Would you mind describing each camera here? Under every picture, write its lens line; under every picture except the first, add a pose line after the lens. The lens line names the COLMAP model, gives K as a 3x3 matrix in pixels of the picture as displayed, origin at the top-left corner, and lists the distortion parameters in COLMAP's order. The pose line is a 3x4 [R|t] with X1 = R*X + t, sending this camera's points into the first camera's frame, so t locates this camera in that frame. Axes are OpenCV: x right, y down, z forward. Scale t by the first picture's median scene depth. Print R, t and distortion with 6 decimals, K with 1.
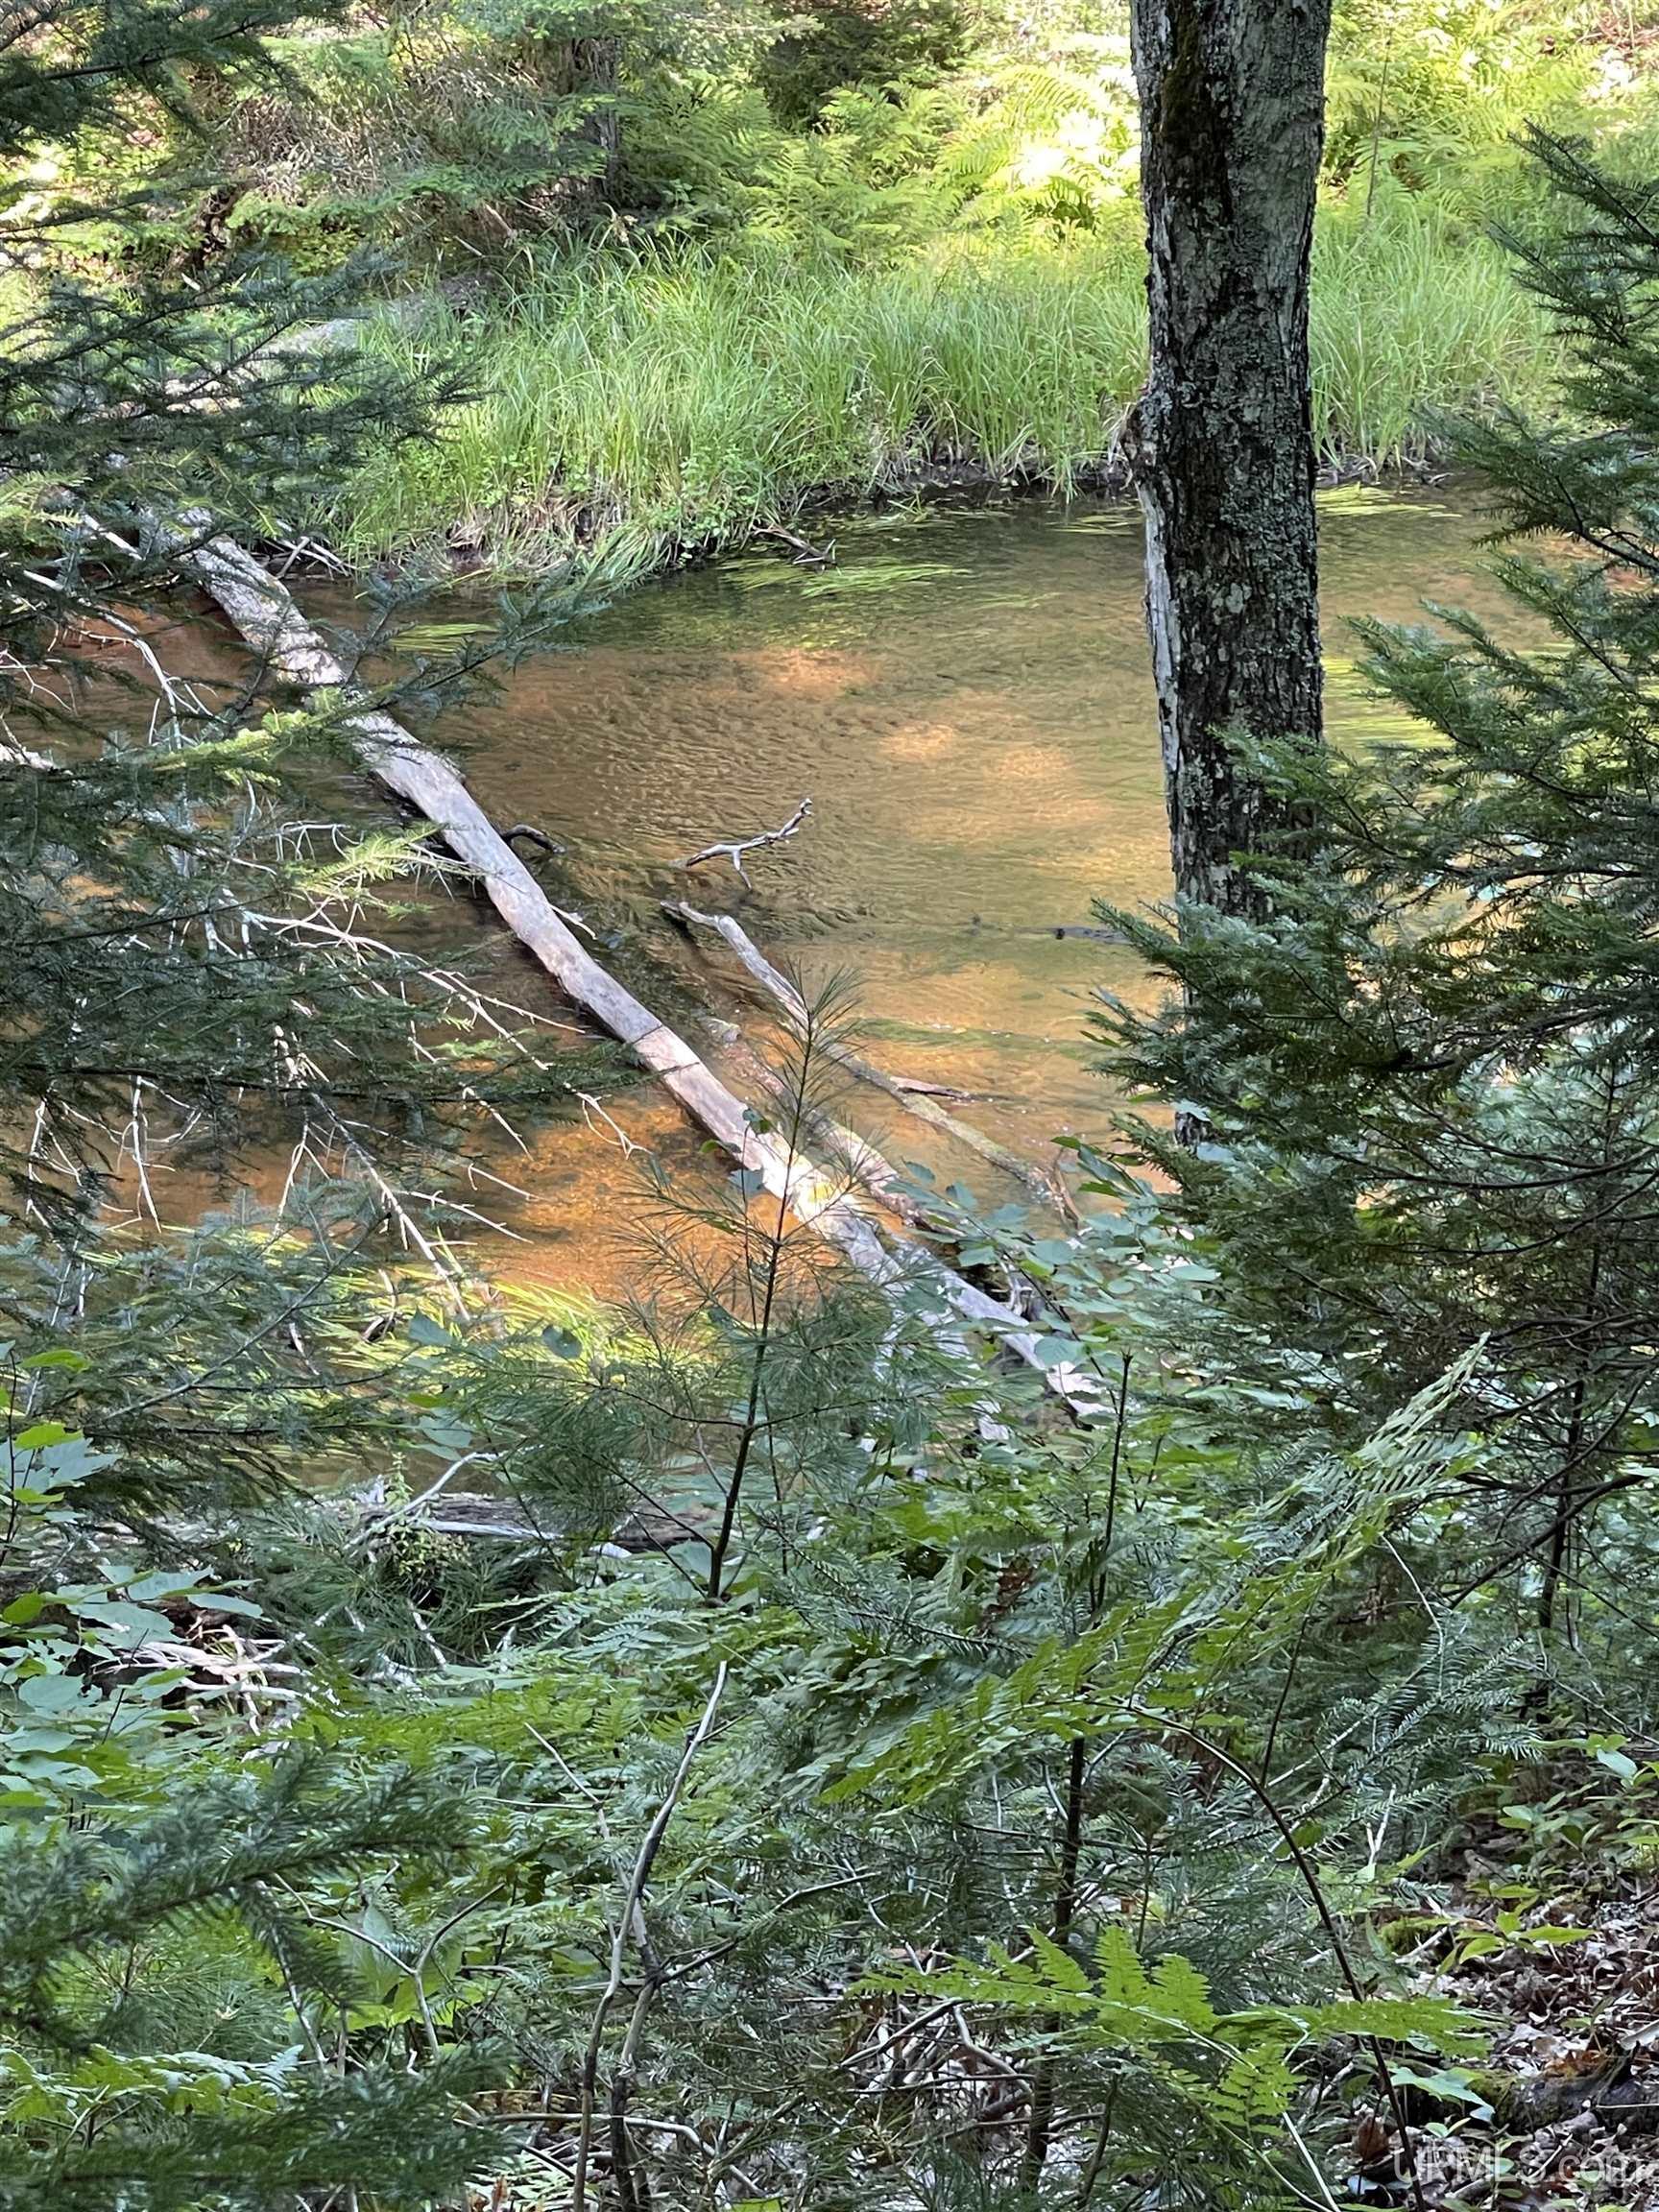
lens RADIAL K [[6273.3, 0, 825.4], [0, 6273.3, 1104.1], [0, 0, 1]] dist [0.189728, 0.000000]
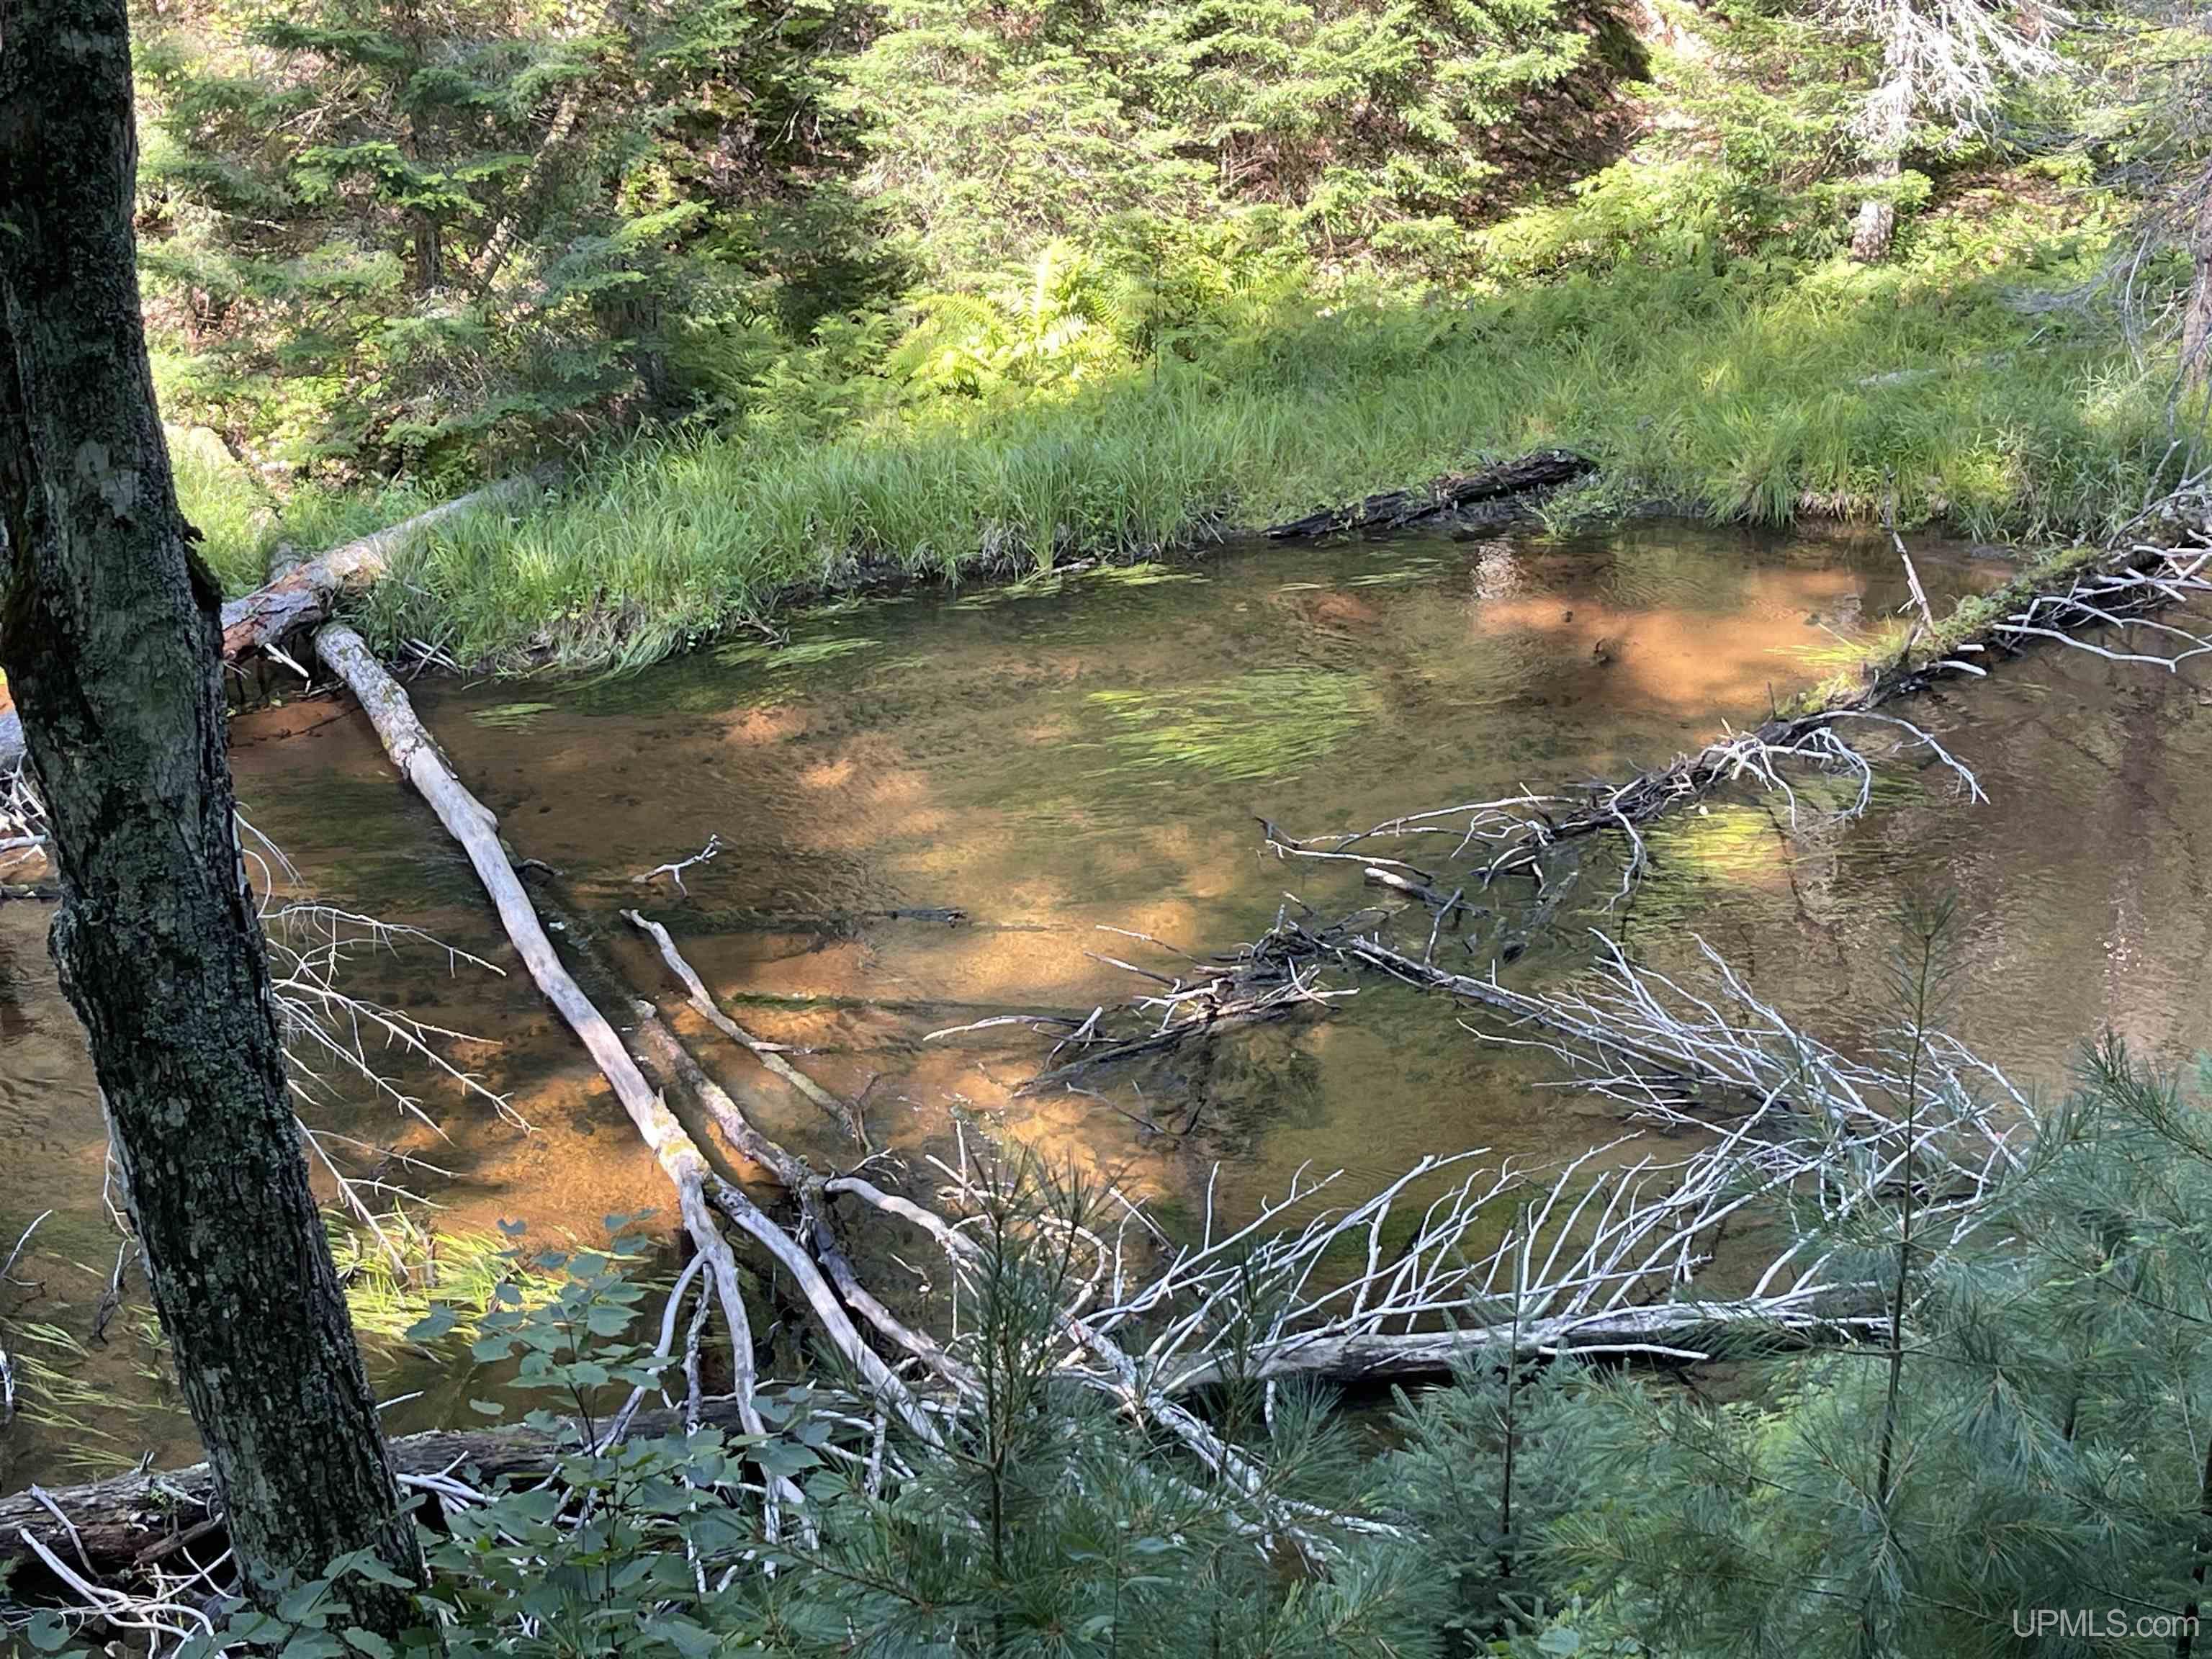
lens RADIAL K [[3443.5, 0, 1112.1], [0, 3443.5, 830.4], [0, 0, 1]] dist [0.183136, 0.000000]
pose [[0.997979, -0.063541, 0.000856, 0.075666], [0.063533, 0.997951, 0.007606, -0.042621], [-0.001337, -0.007536, 0.999971, 0.168796]]
